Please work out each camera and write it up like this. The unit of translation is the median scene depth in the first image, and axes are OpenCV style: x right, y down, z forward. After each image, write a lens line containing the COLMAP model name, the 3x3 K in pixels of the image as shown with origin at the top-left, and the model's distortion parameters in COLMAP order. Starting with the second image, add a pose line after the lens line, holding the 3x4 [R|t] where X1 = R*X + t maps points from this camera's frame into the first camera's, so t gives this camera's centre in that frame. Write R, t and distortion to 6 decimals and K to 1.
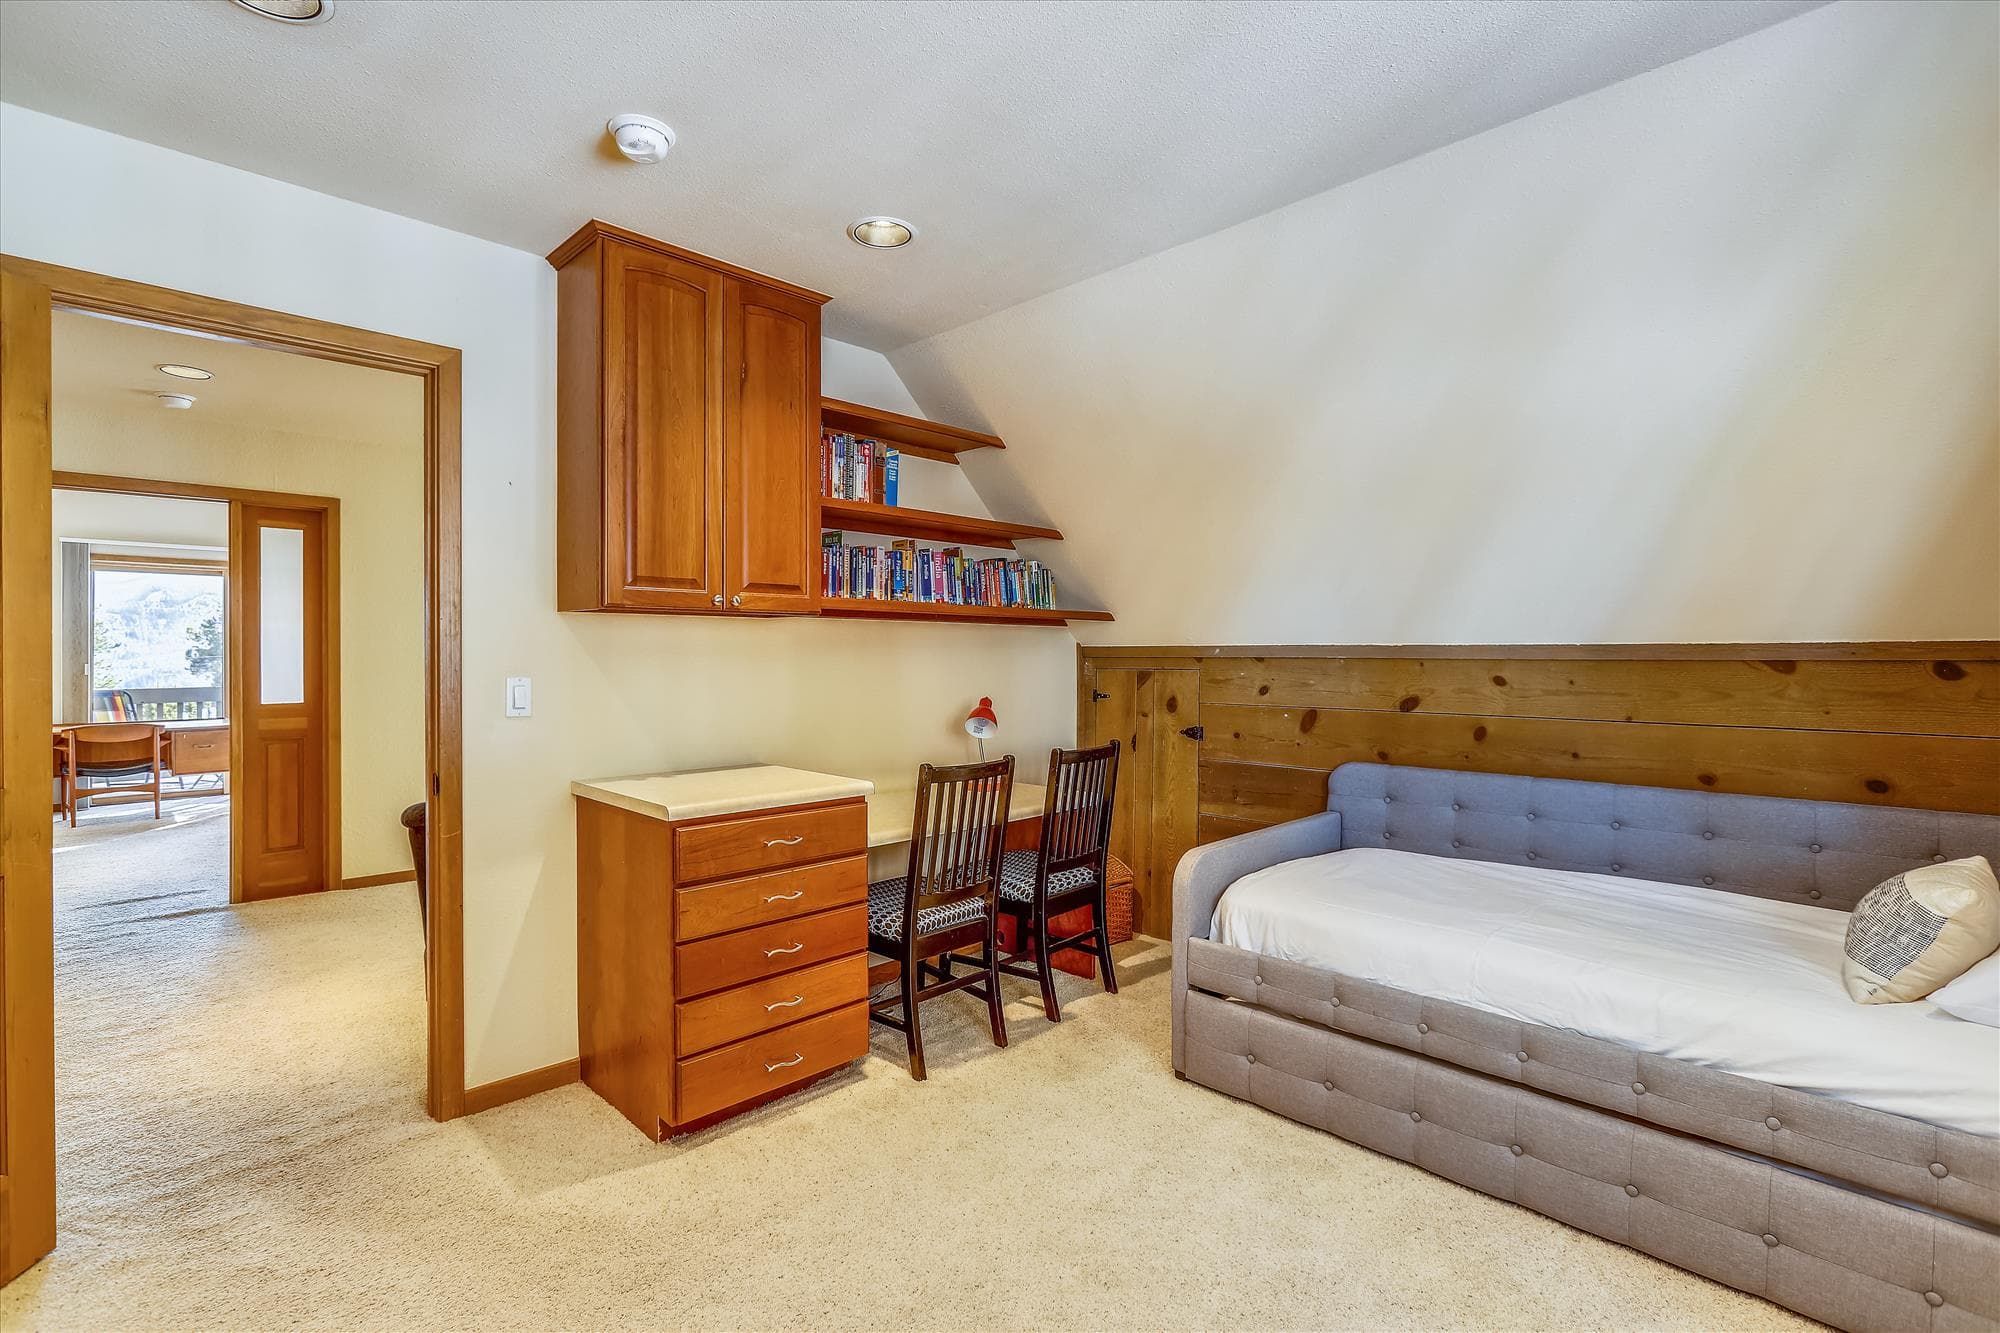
lens RADIAL K [[912.3, 0, 993.5], [0, 912.3, 664.2], [0, 0, 1]] dist [0.000267, 0.000318]
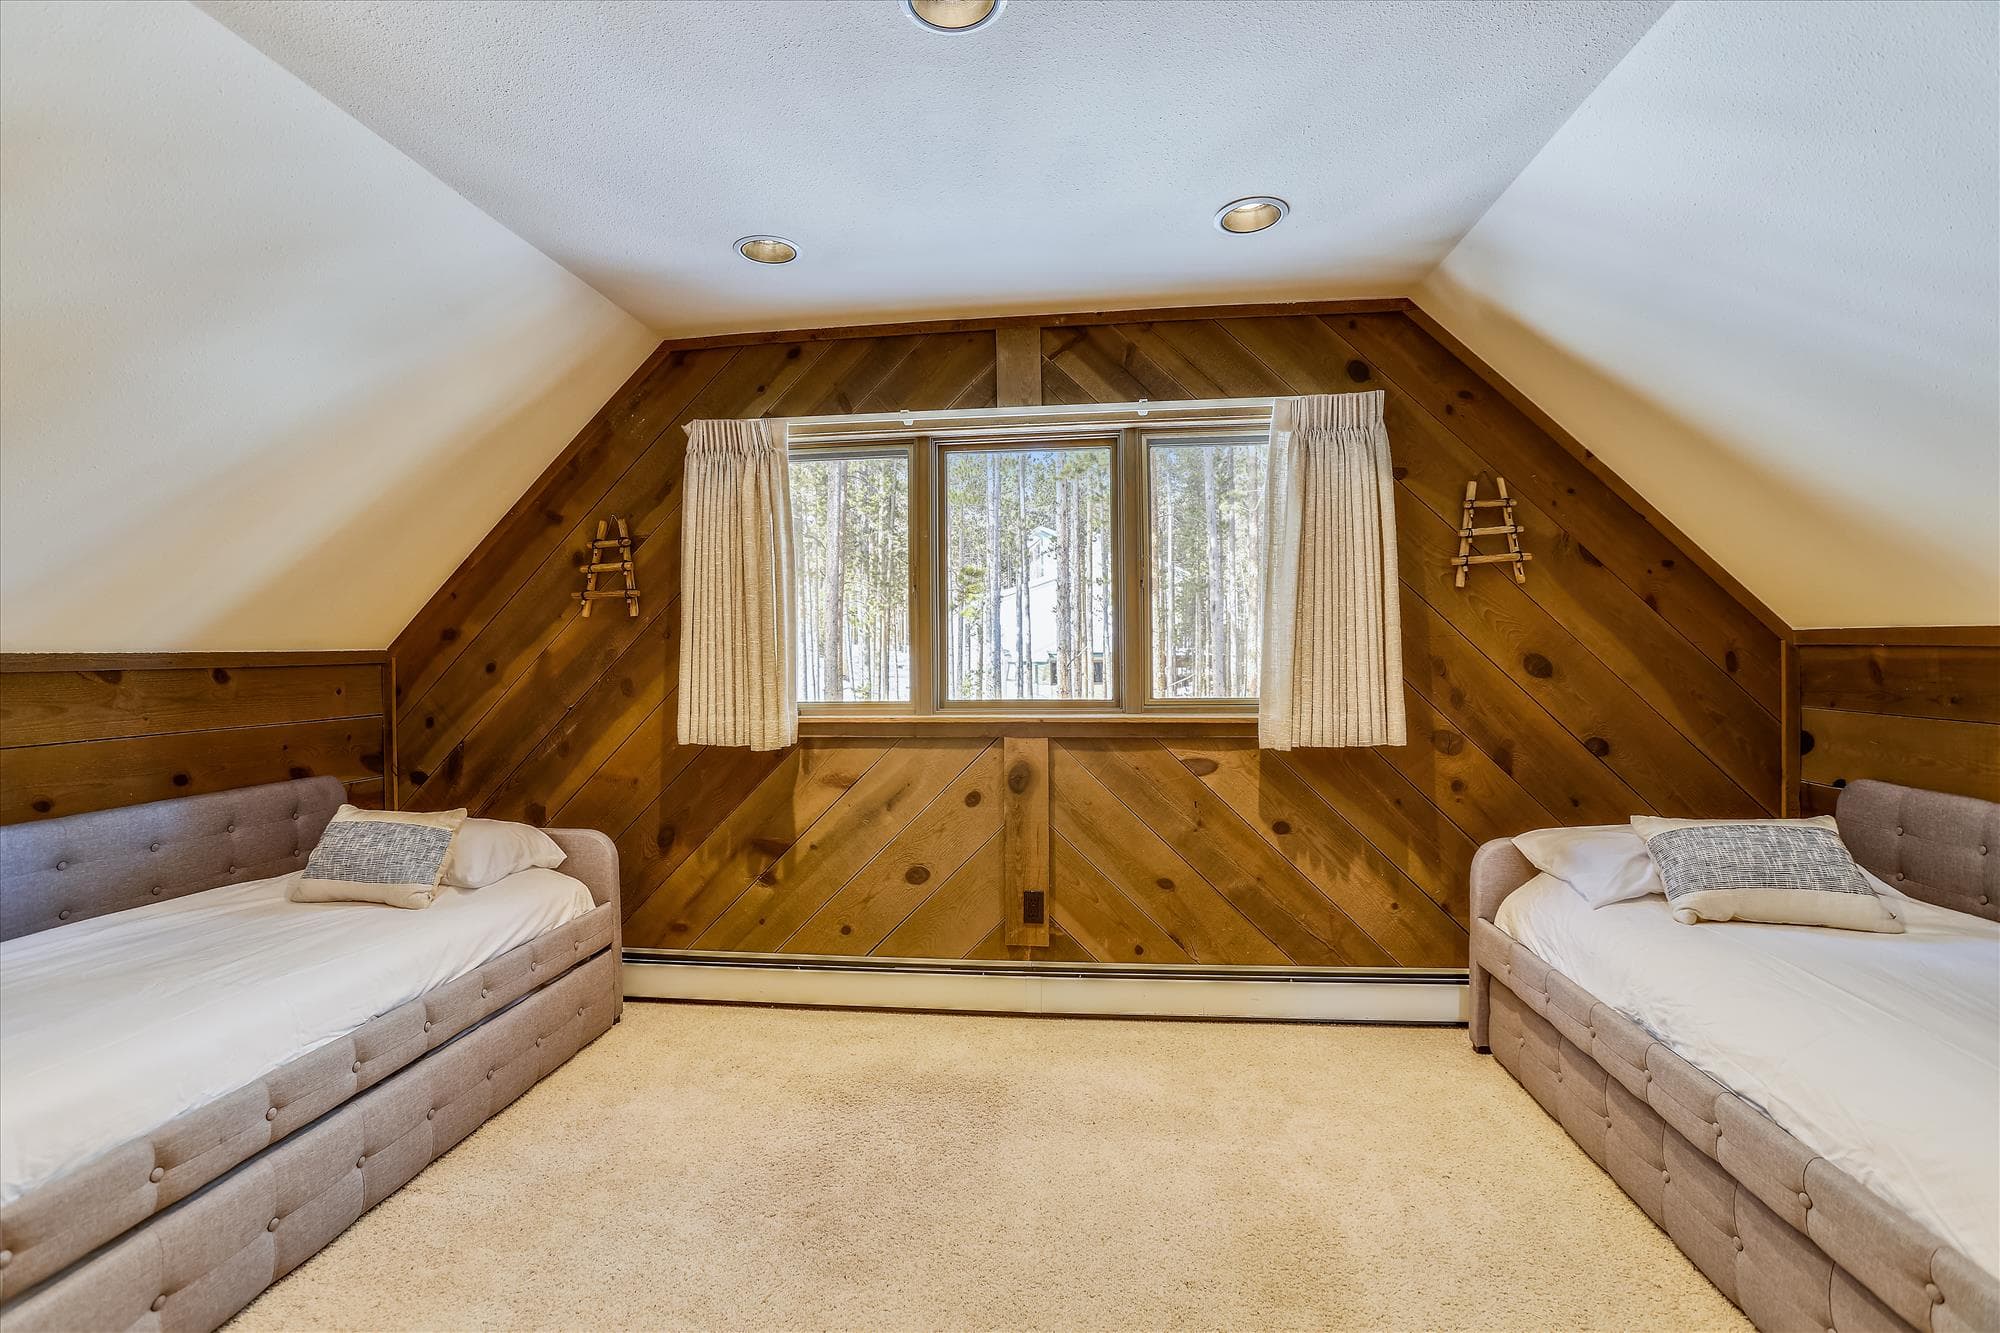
lens RADIAL K [[912.3, 0, 993.9], [0, 912.3, 658.1], [0, 0, 1]] dist [0.000267, 0.000318]
pose [[-0.614058, 0.001266, 0.789260, -0.516496], [0.021518, 0.999654, 0.015138, -0.012154], [-0.788967, 0.026279, -0.613873, 0.858913]]
